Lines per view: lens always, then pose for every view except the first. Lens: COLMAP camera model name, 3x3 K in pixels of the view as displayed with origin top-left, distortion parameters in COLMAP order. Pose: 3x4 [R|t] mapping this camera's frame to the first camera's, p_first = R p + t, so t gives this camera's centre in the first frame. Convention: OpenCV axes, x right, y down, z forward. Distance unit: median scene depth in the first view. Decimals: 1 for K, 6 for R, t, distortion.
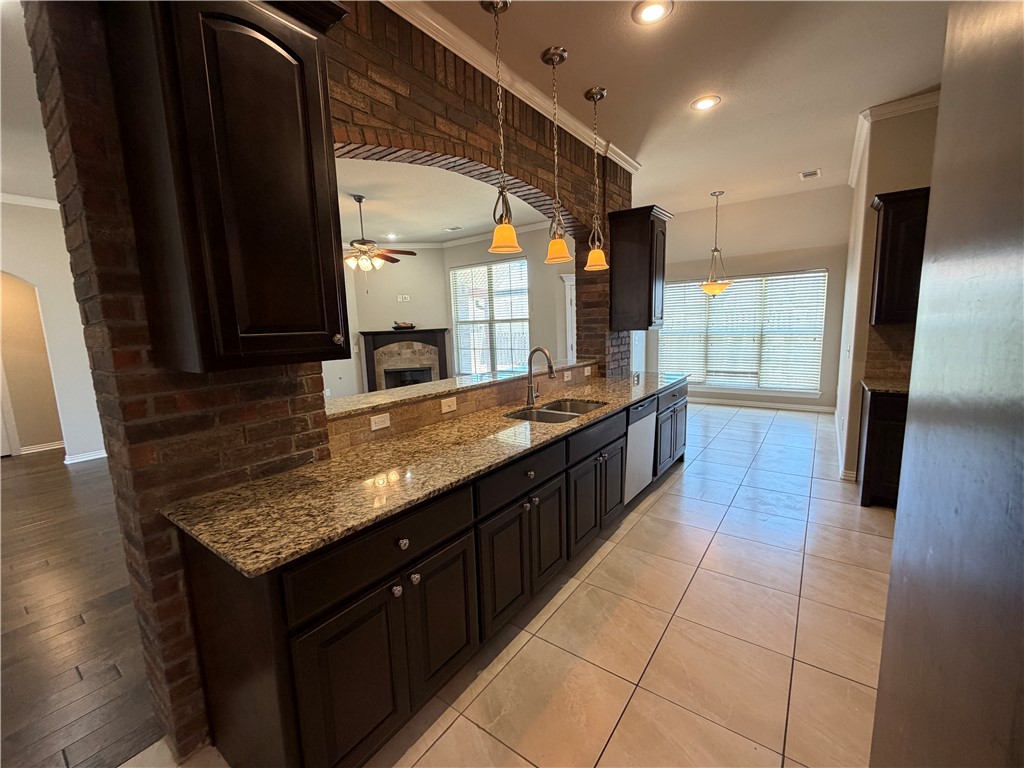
lens RADIAL K [[421.7, 0, 510.8], [0, 421.7, 385.8], [0, 0, 1]] dist [0.000455, -0.000066]
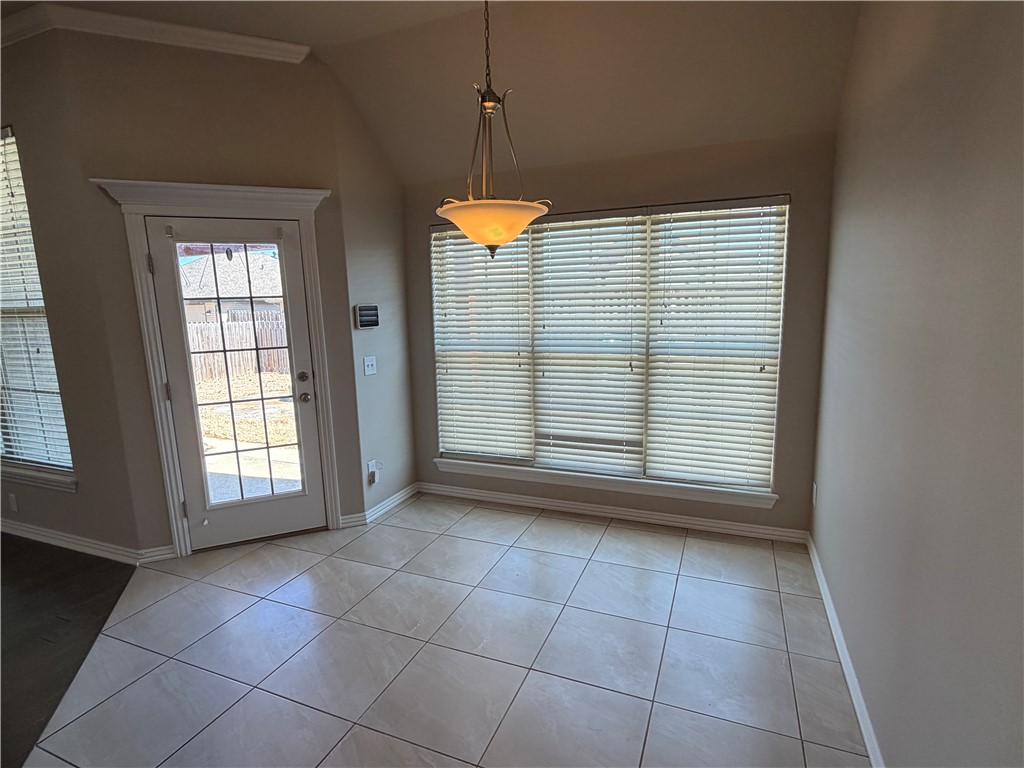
lens RADIAL K [[530.6, 0, 513.1], [0, 530.6, 386.3], [0, 0, 1]] dist [0.002015, 0.000783]
pose [[0.969714, -0.031423, 0.242212, 0.364530], [0.027179, 0.999413, 0.020844, -0.111707], [-0.242725, -0.013630, 0.969999, 0.563141]]
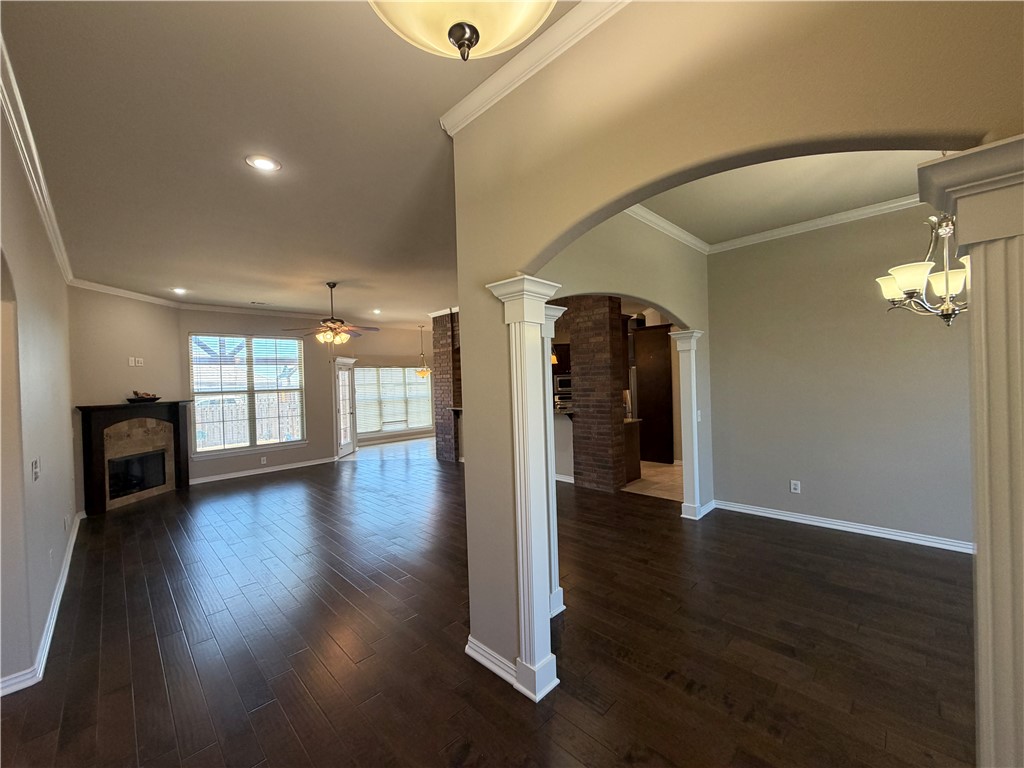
lens RADIAL K [[413.0, 0, 512.0], [0, 413.0, 384.0], [0, 0, 1]] dist [0.000896, -0.000200]
pose [[0.159052, 0.024108, 0.986976, -1.154599], [0.169433, 0.984203, -0.051345, -0.019085], [-0.972623, 0.175393, 0.152454, 0.308679]]
